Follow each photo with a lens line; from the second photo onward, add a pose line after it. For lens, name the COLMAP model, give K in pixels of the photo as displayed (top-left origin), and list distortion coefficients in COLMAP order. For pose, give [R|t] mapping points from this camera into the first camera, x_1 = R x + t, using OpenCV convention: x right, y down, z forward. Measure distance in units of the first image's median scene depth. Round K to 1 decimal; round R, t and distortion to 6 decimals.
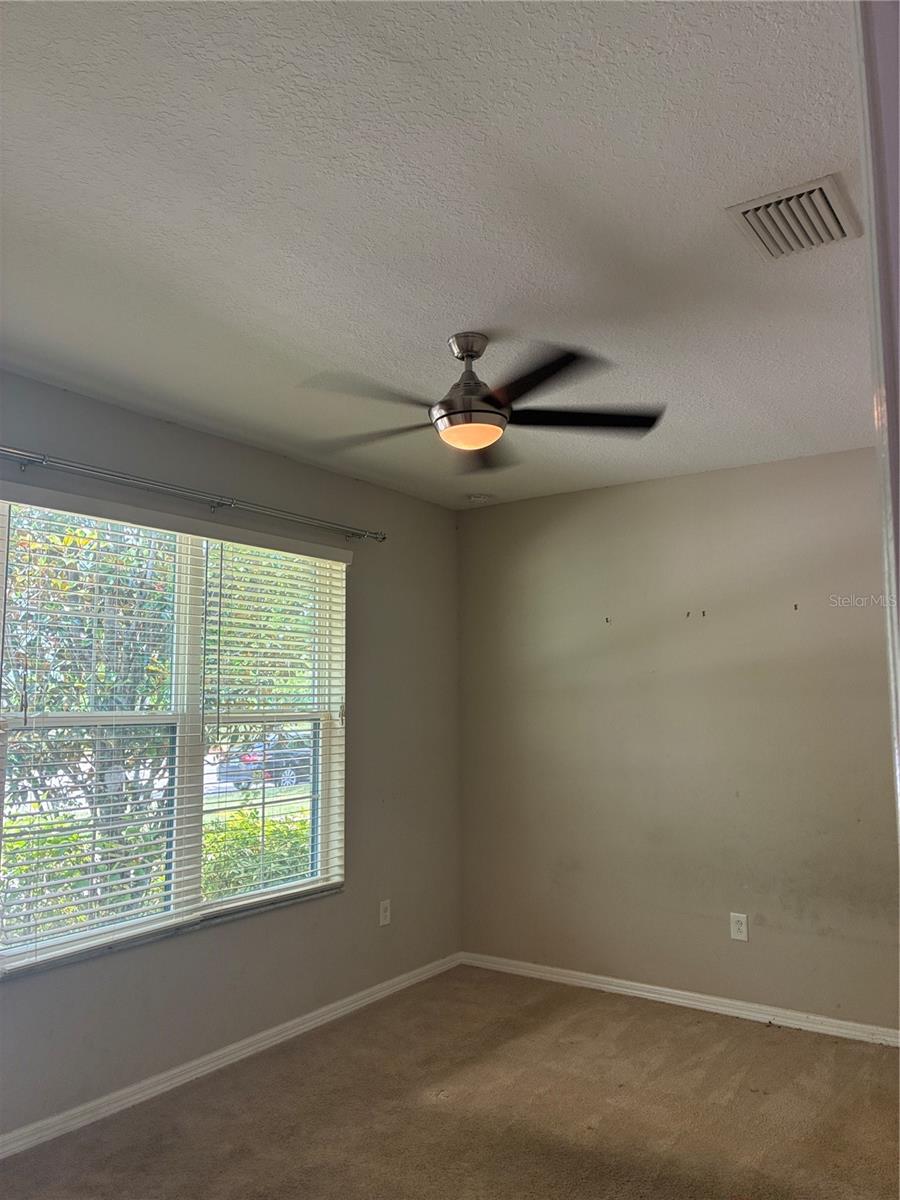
lens RADIAL K [[913.2, 0, 442.3], [0, 913.2, 594.6], [0, 0, 1]] dist [0.051755, -0.064416]
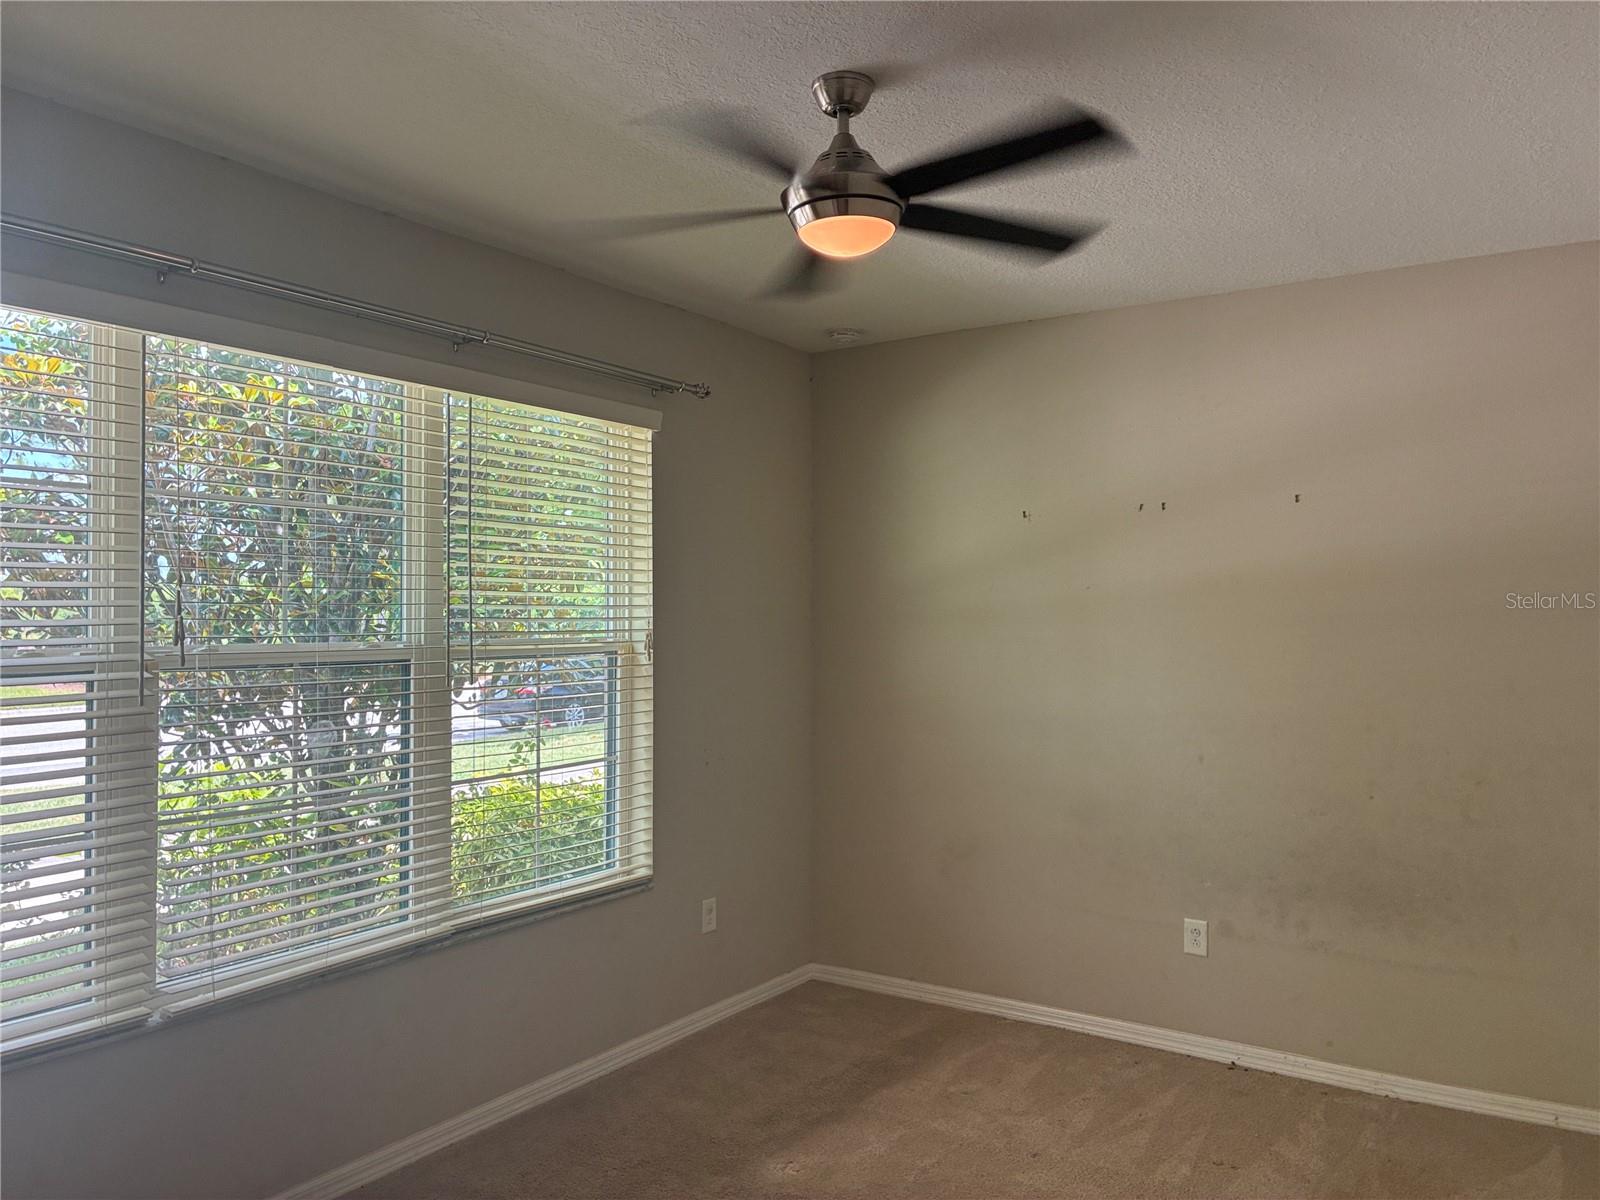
lens RADIAL K [[1220.9, 0, 800.0], [0, 1220.9, 600.0], [0, 0, 1]] dist [0.058190, -0.059891]
pose [[0.999799, 0.006116, 0.019091, -0.011575], [-0.008070, 0.994540, 0.104044, -0.003555], [-0.018350, -0.104177, 0.994389, 0.067089]]
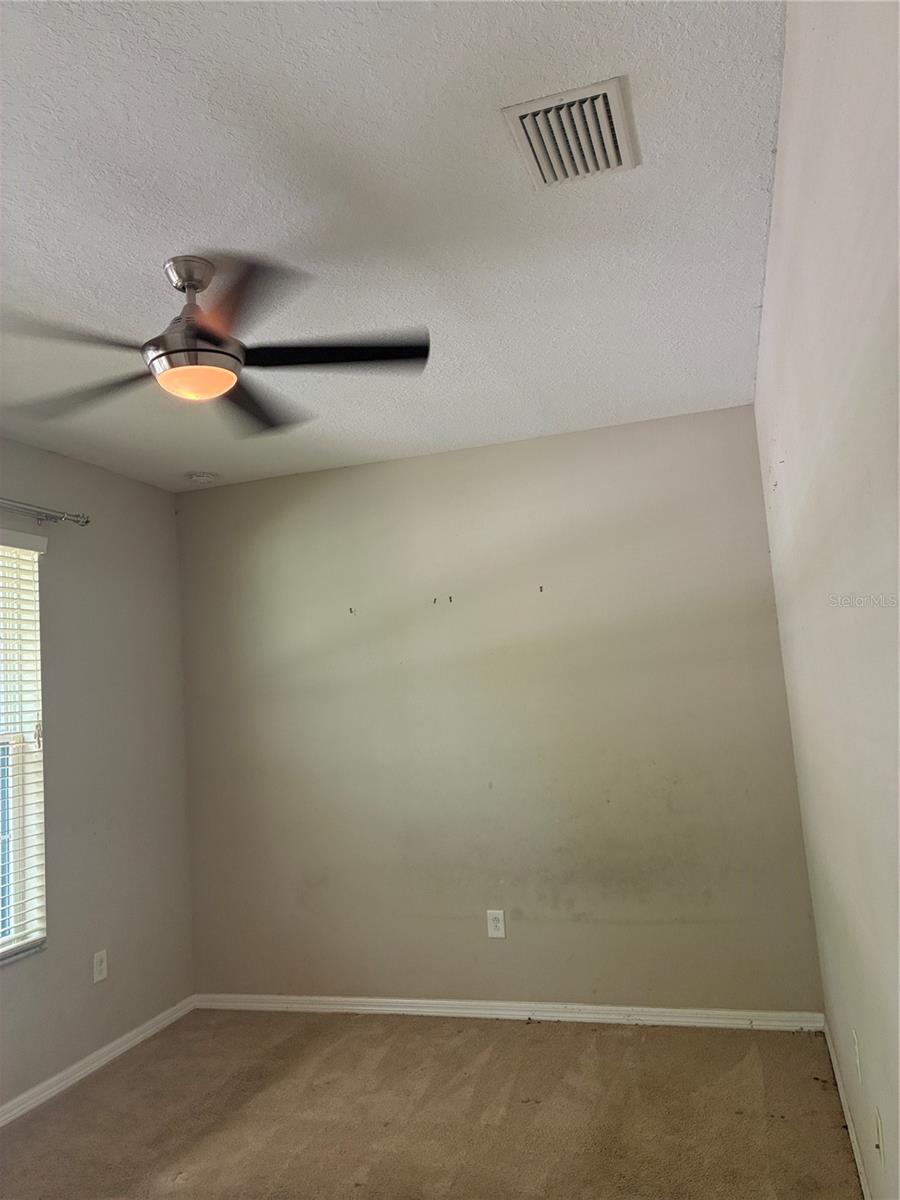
lens RADIAL K [[912.6, 0, 450.5], [0, 912.6, 585.7], [0, 0, 1]] dist [0.043483, -0.066705]
pose [[0.951882, -0.026184, 0.305343, -0.005478], [0.029862, 0.999527, -0.007379, 0.014952], [-0.305005, 0.016142, 0.952214, 0.103622]]
